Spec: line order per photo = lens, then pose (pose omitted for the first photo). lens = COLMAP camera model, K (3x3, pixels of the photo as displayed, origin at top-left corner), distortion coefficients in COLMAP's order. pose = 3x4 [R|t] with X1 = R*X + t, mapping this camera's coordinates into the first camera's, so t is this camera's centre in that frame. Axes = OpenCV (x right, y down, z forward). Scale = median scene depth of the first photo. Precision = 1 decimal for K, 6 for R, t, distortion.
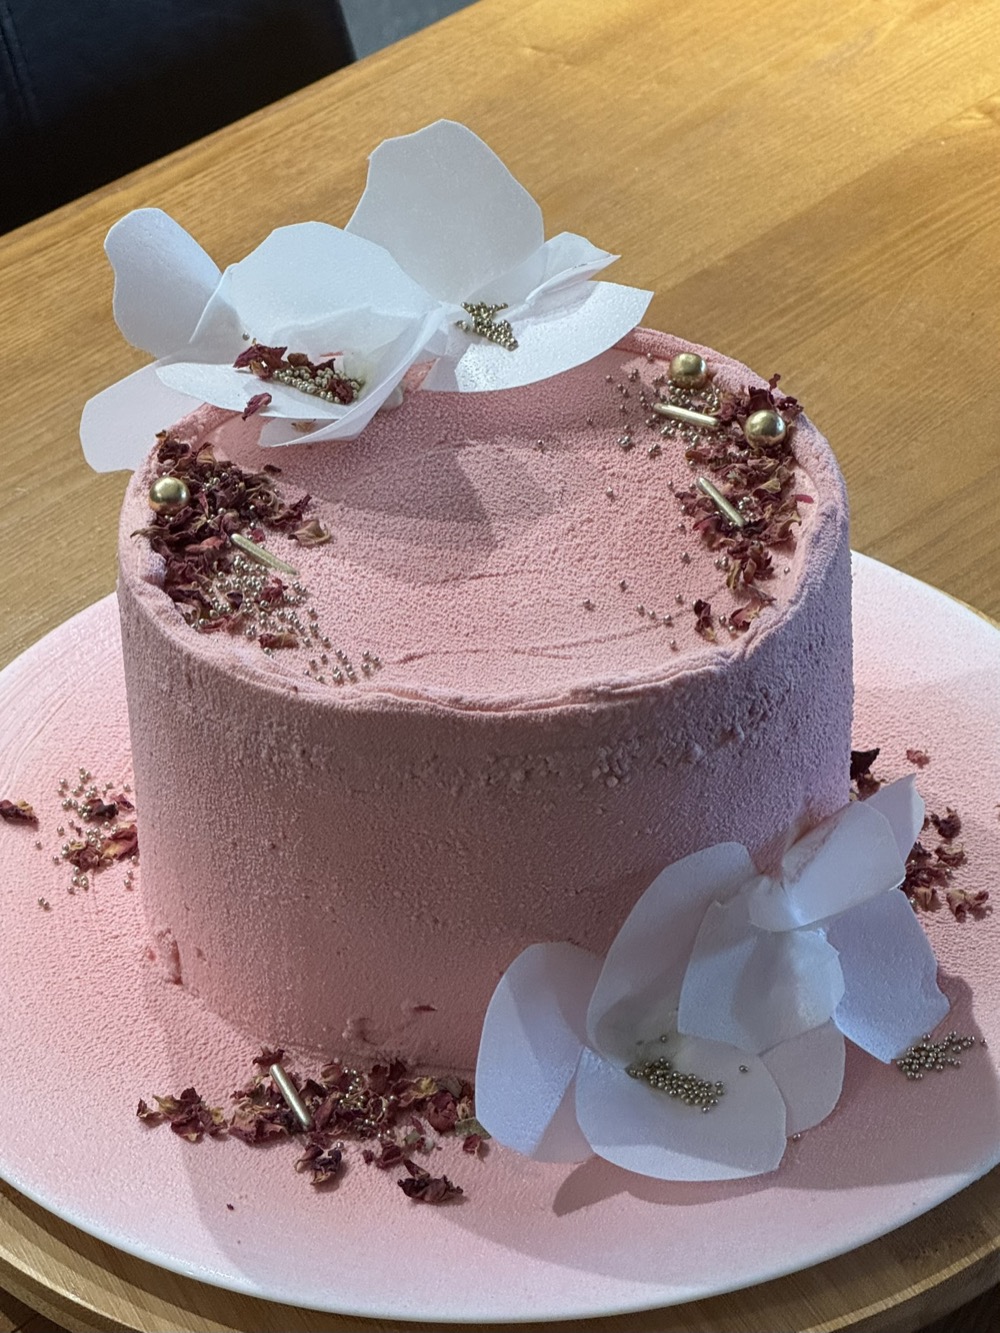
lens RADIAL K [[3521.8, 0, 507.1], [0, 3521.8, 664.6], [0, 0, 1]] dist [-0.317617, 0.000000]
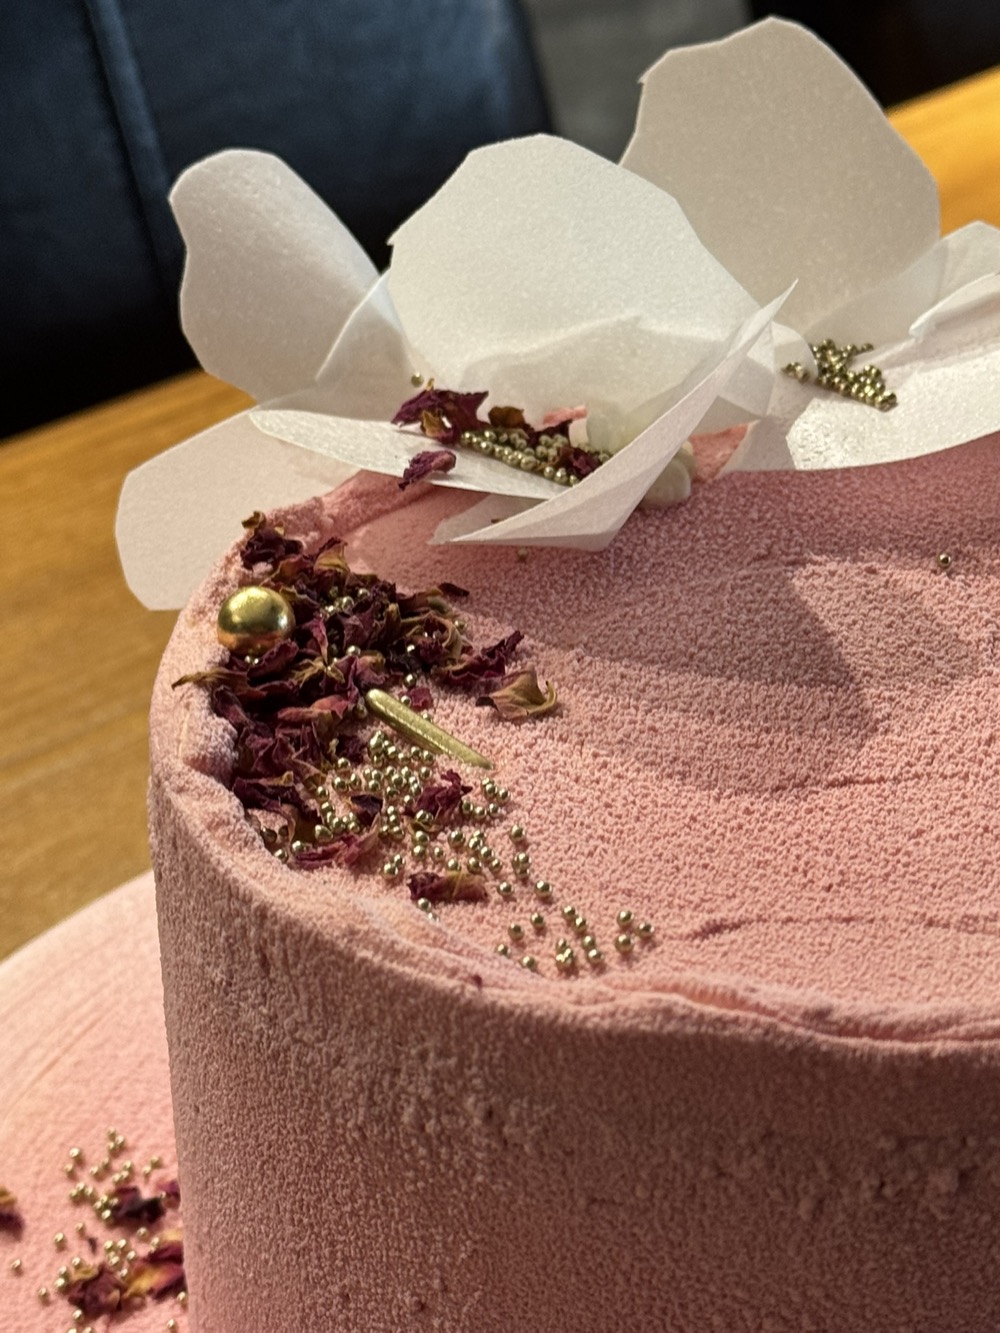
lens RADIAL K [[2965.5, 0, 566.5], [0, 2965.5, 735.4], [0, 0, 1]] dist [0.085082, 0.000000]
pose [[0.998762, 0.029385, -0.040132, -0.031148], [-0.033428, 0.994005, -0.104101, 0.014557], [0.036832, 0.105314, 0.993757, 0.564684]]
